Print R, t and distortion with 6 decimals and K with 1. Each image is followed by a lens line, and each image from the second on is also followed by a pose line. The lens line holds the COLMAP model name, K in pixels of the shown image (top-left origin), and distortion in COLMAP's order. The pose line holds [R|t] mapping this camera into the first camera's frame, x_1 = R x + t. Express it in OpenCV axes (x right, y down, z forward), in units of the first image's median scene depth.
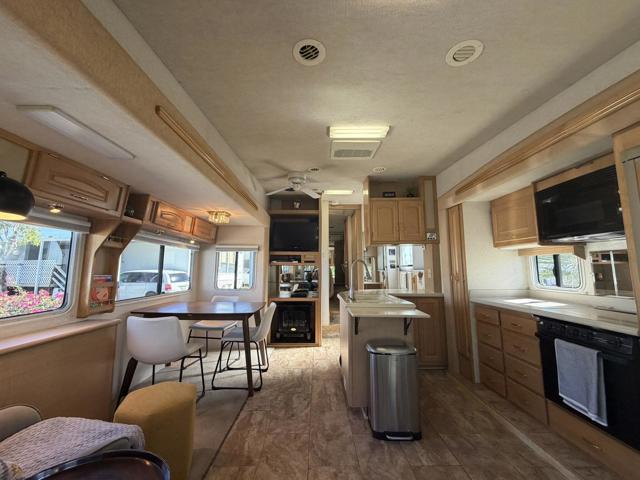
lens RADIAL K [[255.8, 0, 318.8], [0, 255.8, 240.1], [0, 0, 1]] dist [0.000797, 0.000409]
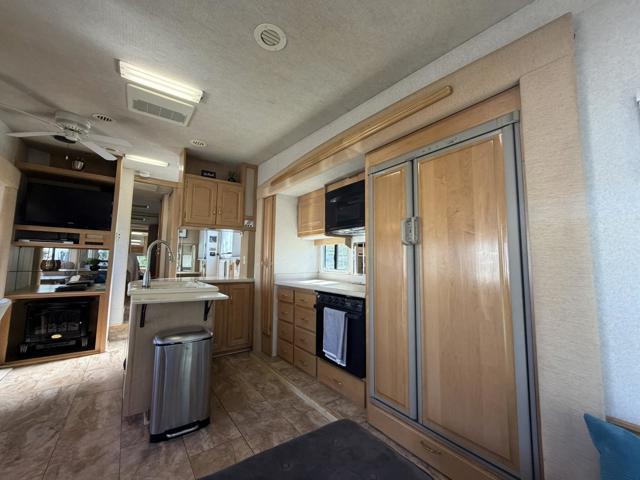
lens RADIAL K [[255.8, 0, 318.8], [0, 255.8, 240.1], [0, 0, 1]] dist [0.000797, 0.000409]
pose [[0.806714, 0.064401, 0.587423, 0.085367], [-0.079986, 0.996796, 0.000563, 0.034550], [-0.585504, -0.047439, 0.809280, 0.006141]]
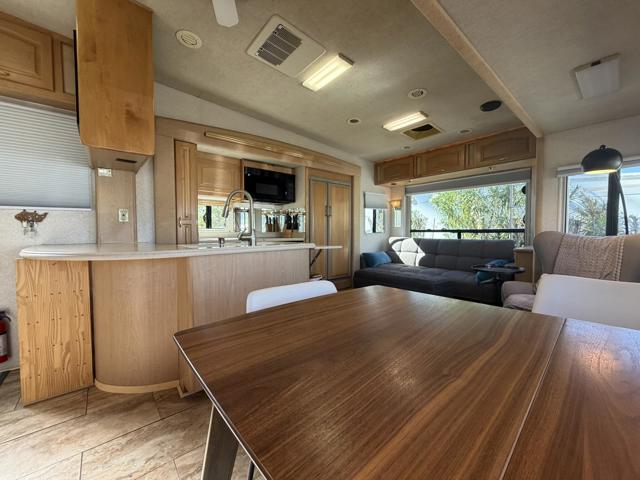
lens RADIAL K [[255.8, 0, 318.8], [0, 255.8, 240.1], [0, 0, 1]] dist [0.000797, 0.000409]
pose [[-0.643695, -0.026835, 0.764812, -0.504127], [-0.084946, 0.995715, -0.036556, 0.221530], [-0.760553, -0.088498, -0.643216, 1.305090]]
